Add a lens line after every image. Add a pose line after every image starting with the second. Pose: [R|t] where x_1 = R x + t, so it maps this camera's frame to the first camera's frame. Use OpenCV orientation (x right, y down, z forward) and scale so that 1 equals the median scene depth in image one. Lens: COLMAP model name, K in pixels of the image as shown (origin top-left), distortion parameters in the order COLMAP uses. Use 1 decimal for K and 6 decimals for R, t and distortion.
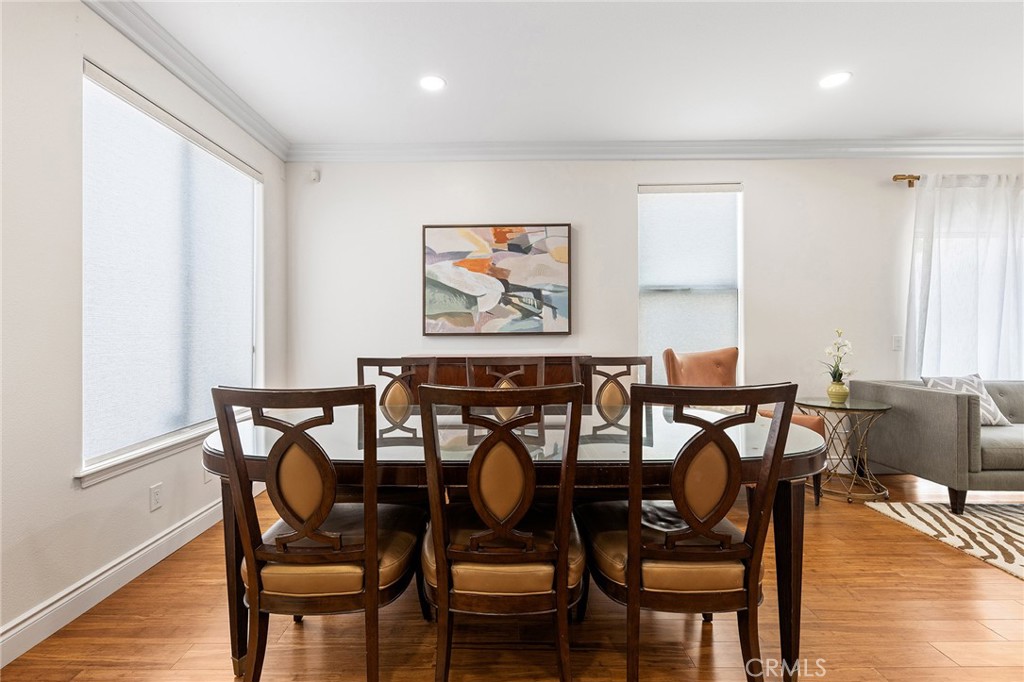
lens RADIAL K [[441.8, 0, 510.3], [0, 441.8, 331.5], [0, 0, 1]] dist [0.000047, -0.000047]
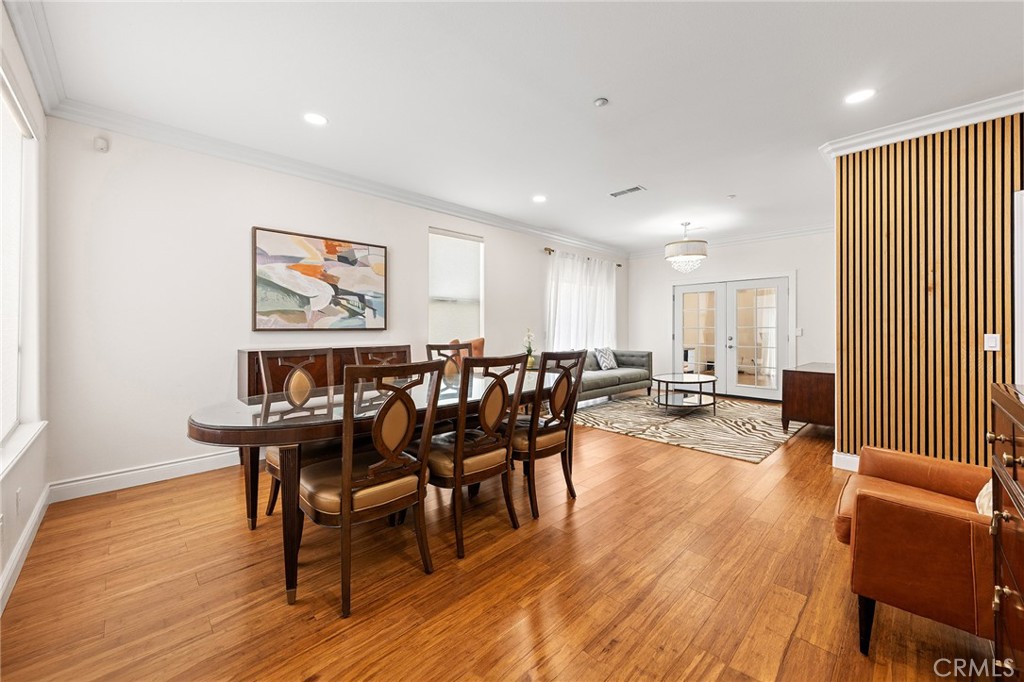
lens RADIAL K [[374.2, 0, 512.0], [0, 374.2, 328.1], [0, 0, 1]] dist [0.001230, 0.000072]
pose [[0.715803, 0.003499, 0.698293, -0.380558], [-0.005160, 0.999987, 0.000278, -0.001410], [-0.698283, -0.003802, 0.715812, -0.073026]]
